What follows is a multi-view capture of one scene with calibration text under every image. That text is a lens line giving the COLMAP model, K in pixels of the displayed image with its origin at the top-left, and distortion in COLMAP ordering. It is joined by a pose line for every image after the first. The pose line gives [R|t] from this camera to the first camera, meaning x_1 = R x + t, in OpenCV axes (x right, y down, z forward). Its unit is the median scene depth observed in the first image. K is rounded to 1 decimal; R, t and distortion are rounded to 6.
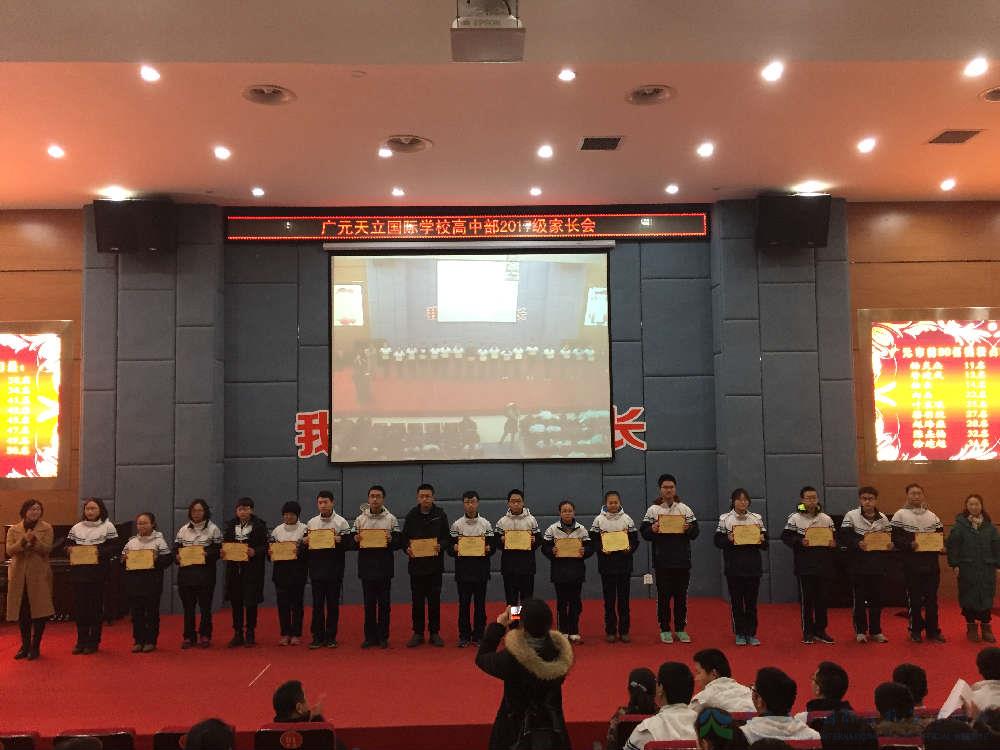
lens RADIAL K [[844.0, 0, 501.9], [0, 844.0, 372.9], [0, 0, 1]] dist [0.072290, -0.097082]
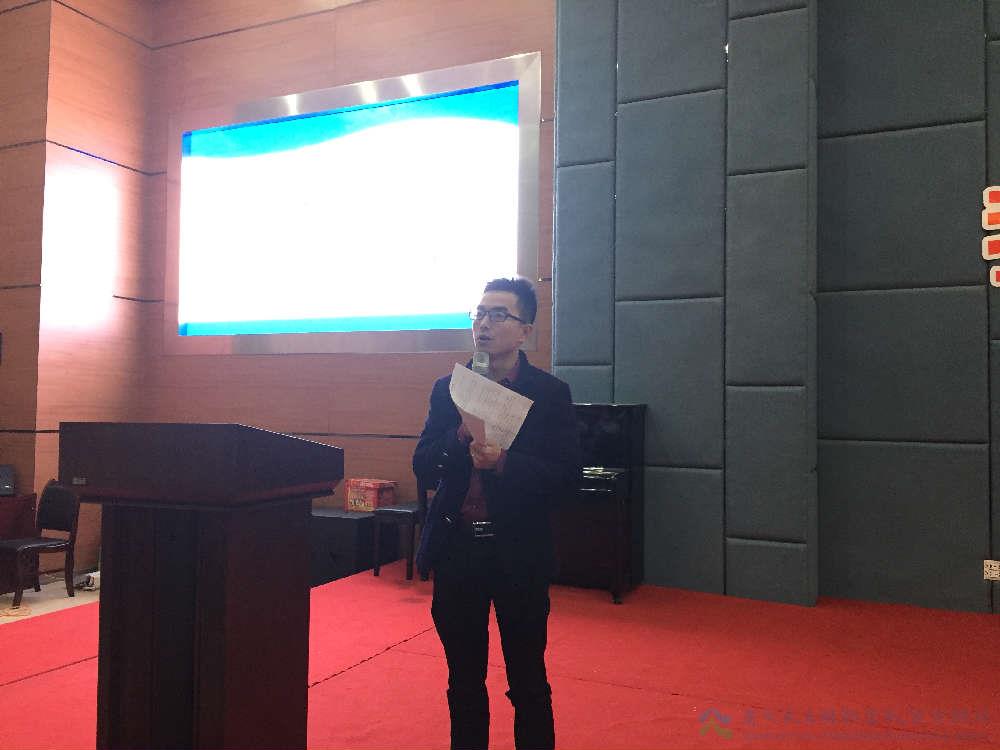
lens RADIAL K [[864.5, 0, 497.0], [0, 864.5, 370.6], [0, 0, 1]] dist [0.030491, -0.008230]
pose [[0.892505, 0.011136, -0.450900, -0.262641], [0.005244, 0.999371, 0.035061, 0.126081], [0.451007, -0.033657, 0.891886, 0.465199]]
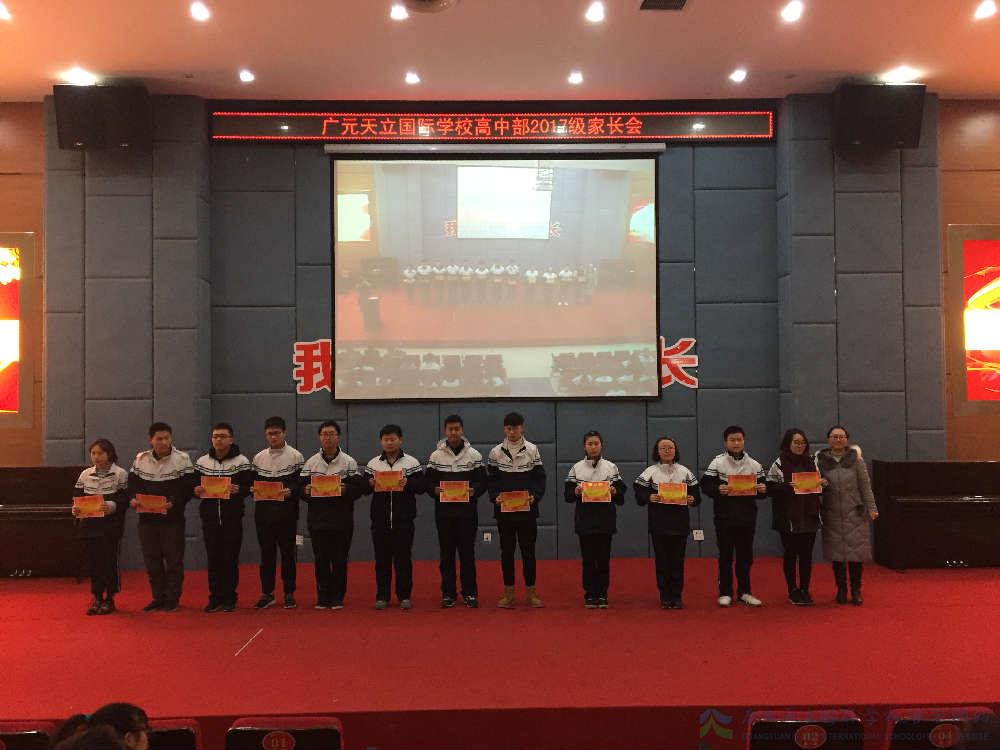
lens RADIAL K [[835.4, 0, 499.6], [0, 835.4, 373.5], [0, 0, 1]] dist [0.076234, -0.098969]
pose [[0.999981, 0.005581, -0.002672, -0.030254], [-0.005476, 0.999265, 0.037947, 0.045101], [0.002882, -0.037932, 0.999276, 0.142227]]
